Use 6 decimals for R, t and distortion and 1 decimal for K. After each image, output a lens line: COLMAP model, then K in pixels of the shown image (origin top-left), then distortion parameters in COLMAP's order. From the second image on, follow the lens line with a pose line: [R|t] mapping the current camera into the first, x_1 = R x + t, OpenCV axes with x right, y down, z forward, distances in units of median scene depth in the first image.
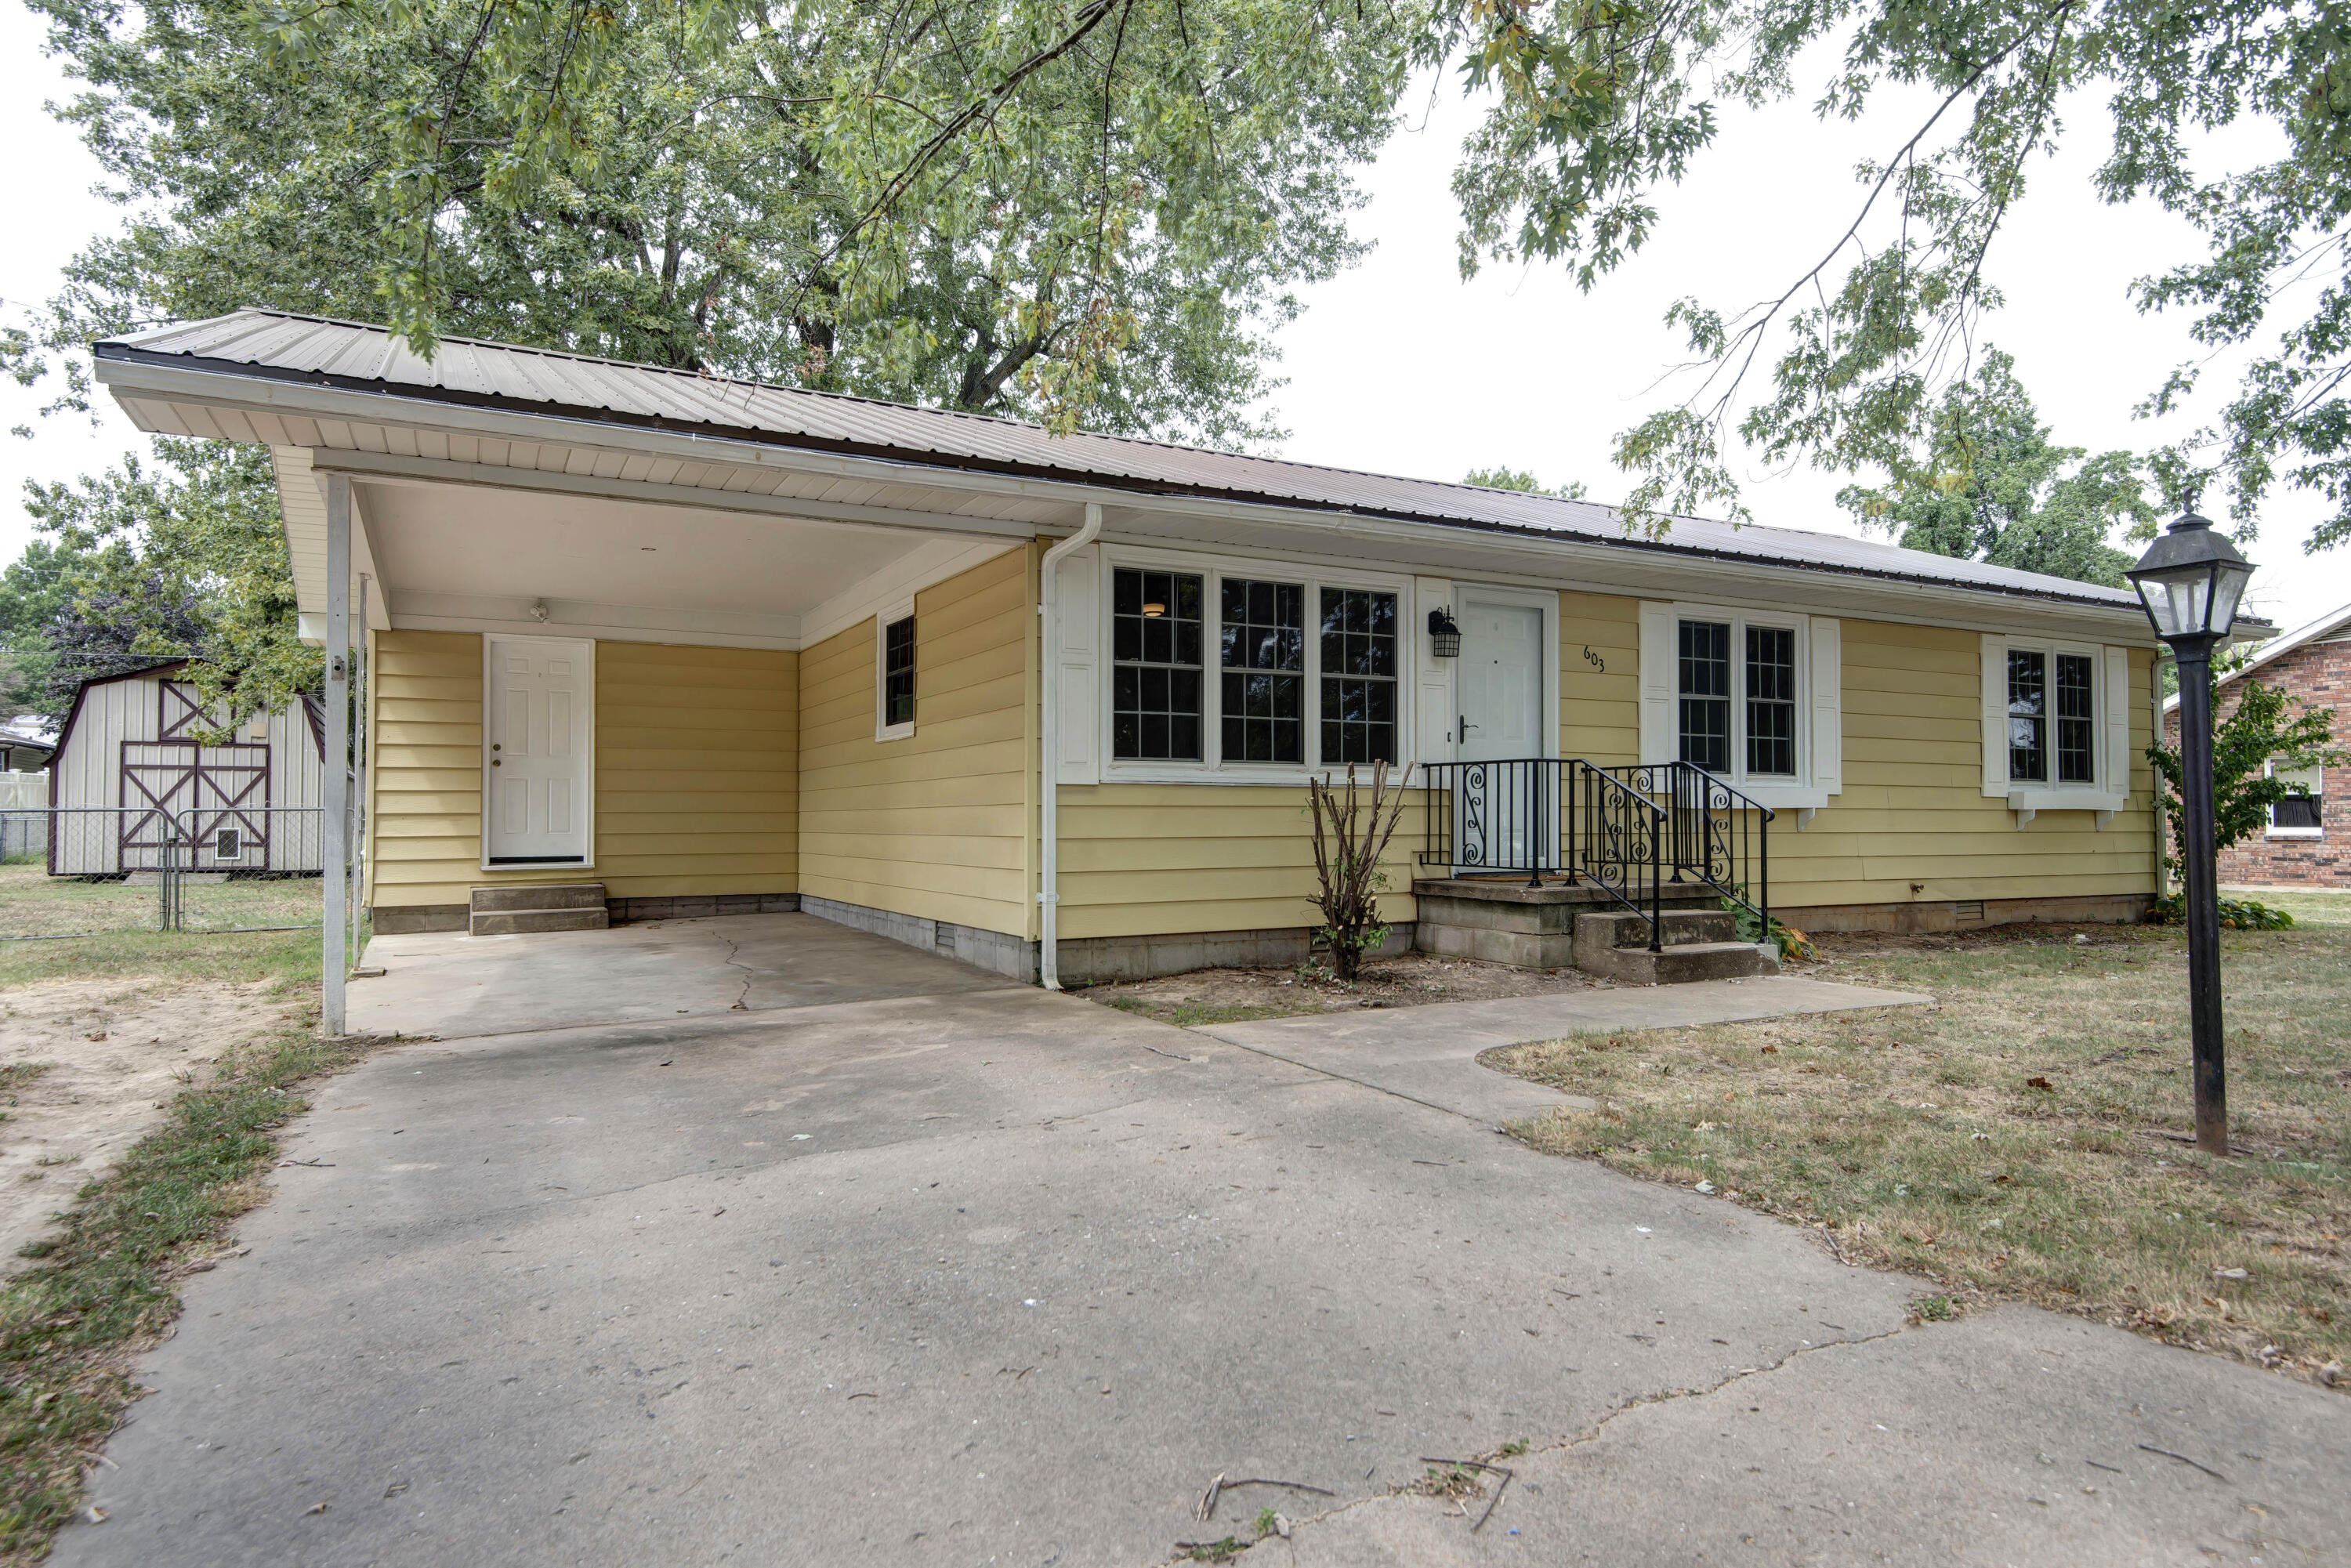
lens RADIAL K [[1375.8, 0, 1169.9], [0, 1375.8, 773.9], [0, 0, 1]] dist [0.022440, -0.004232]
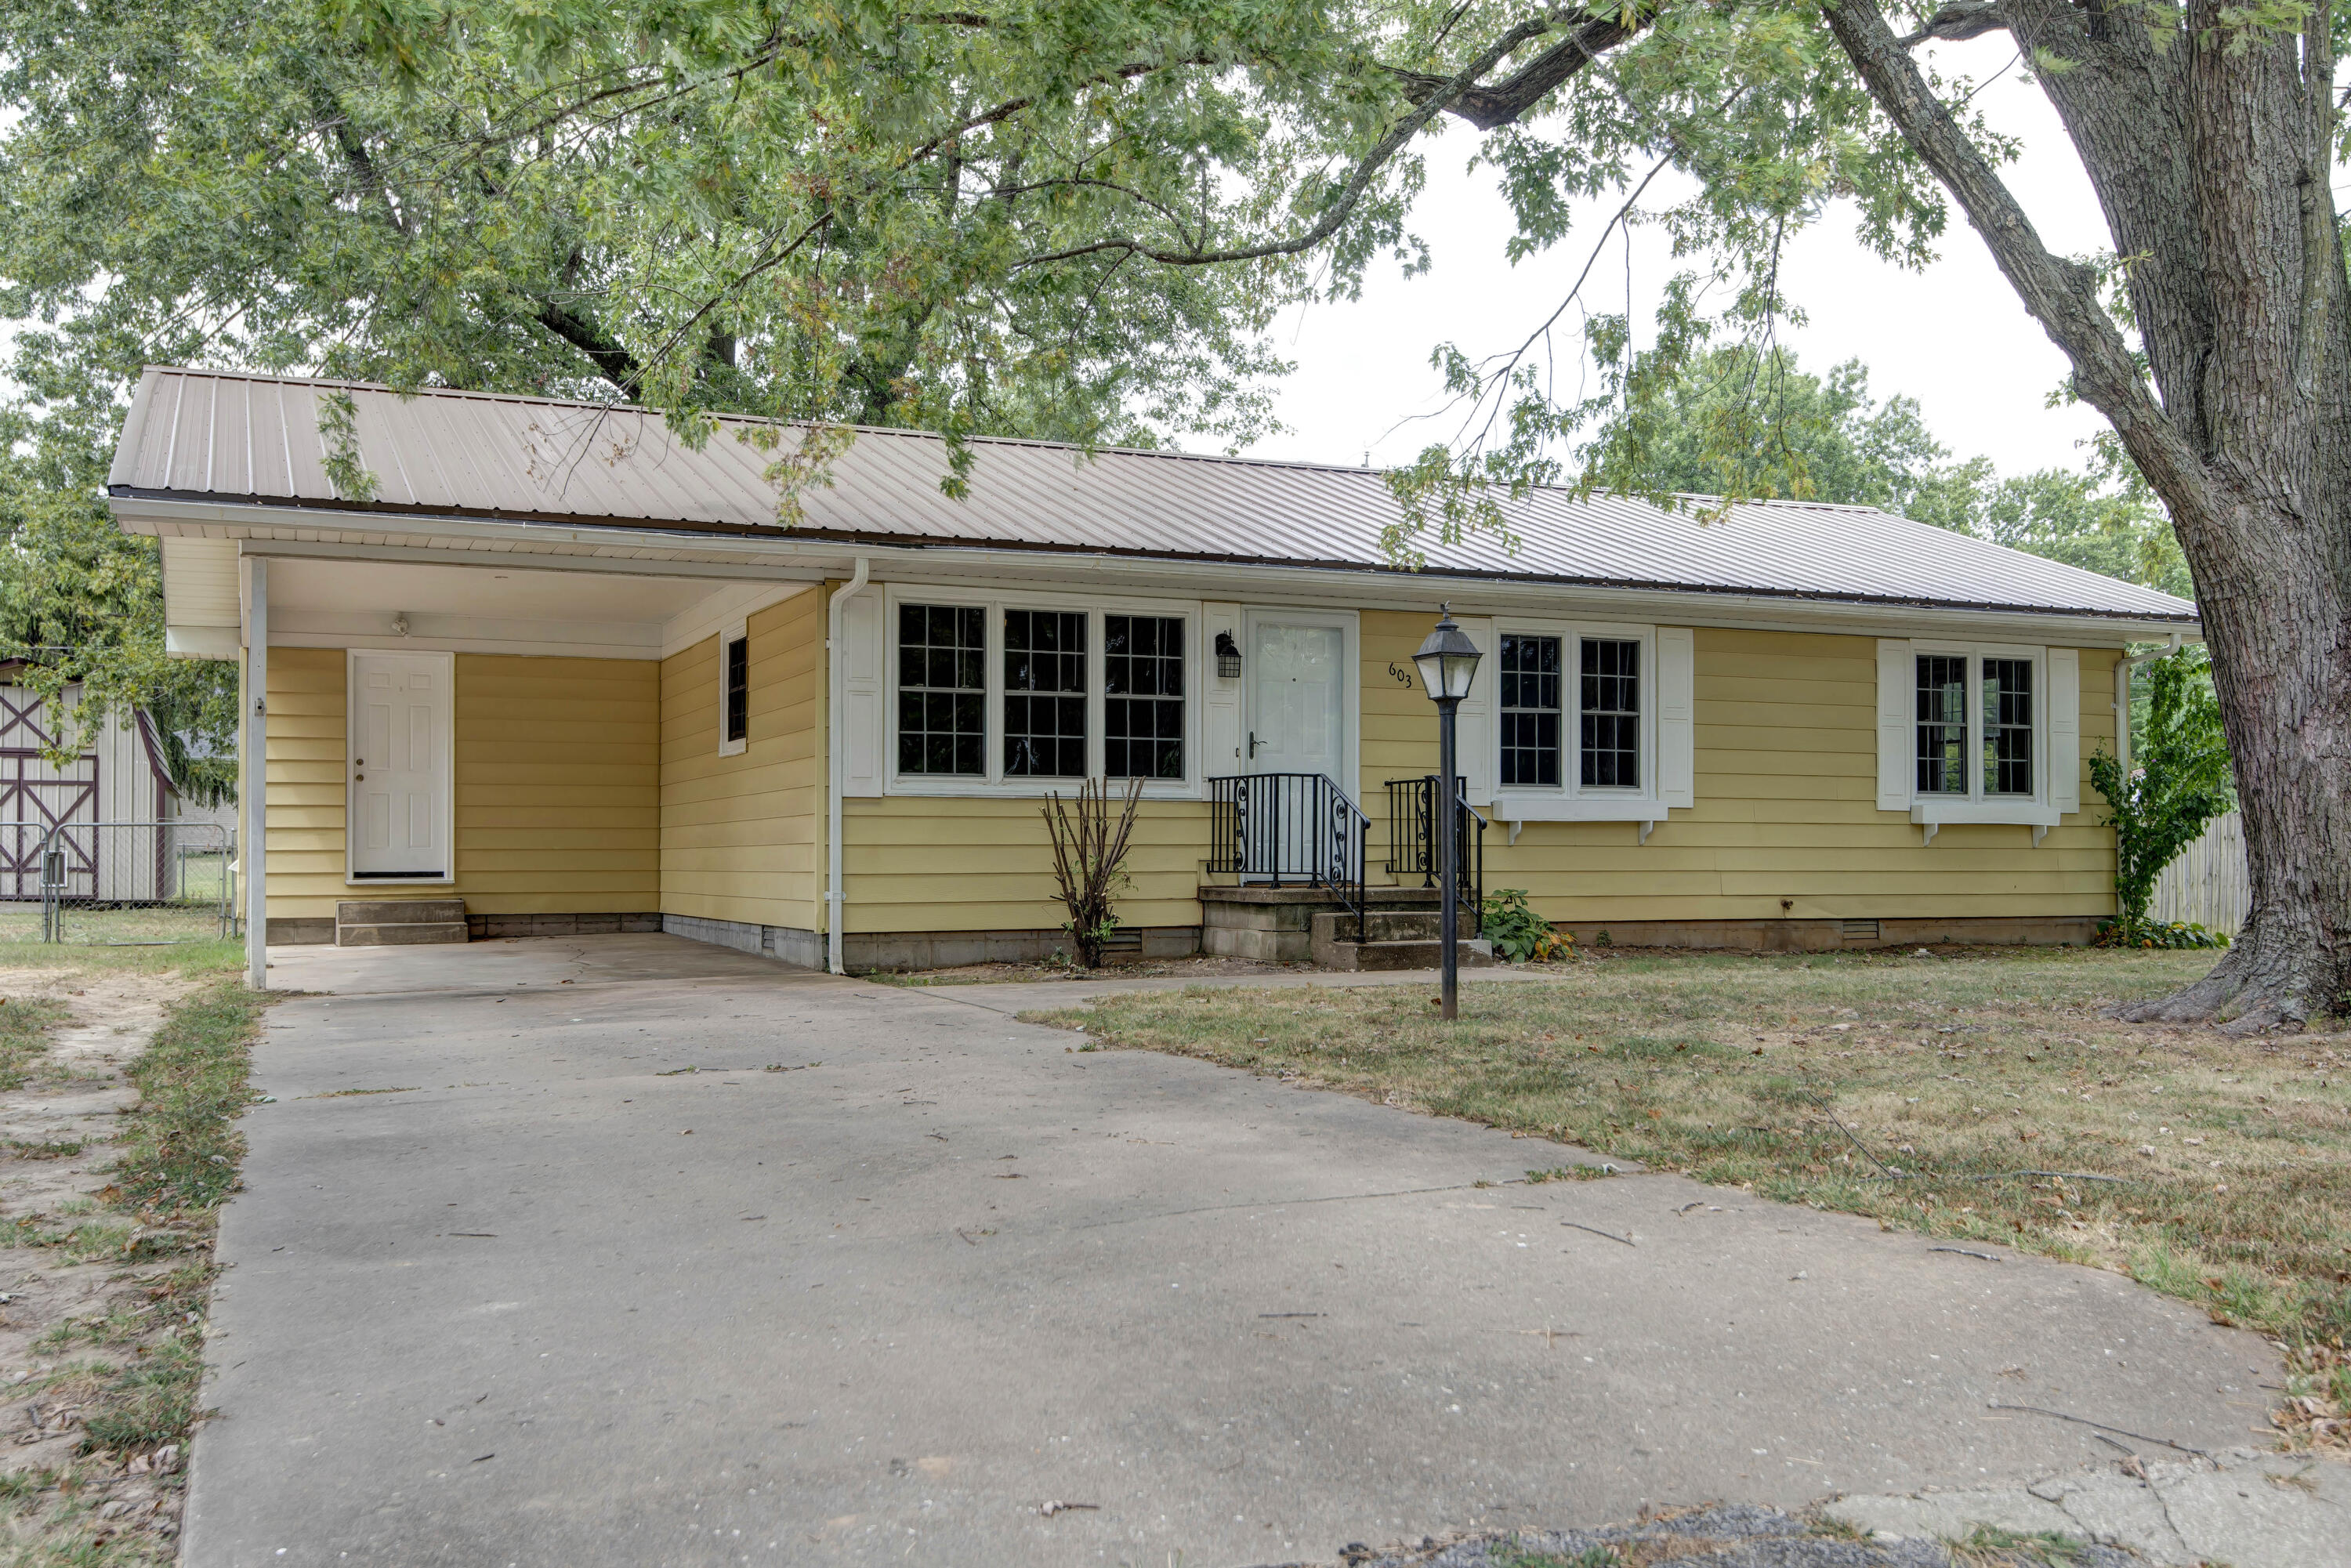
lens RADIAL K [[2090.0, 0, 1178.5], [0, 2090.0, 793.2], [0, 0, 1]] dist [-0.013264, 0.013181]
pose [[0.997910, -0.001425, -0.064608, 0.244398], [0.001600, 0.999995, 0.002652, 0.000264], [0.064604, -0.002750, 0.997907, -0.566866]]
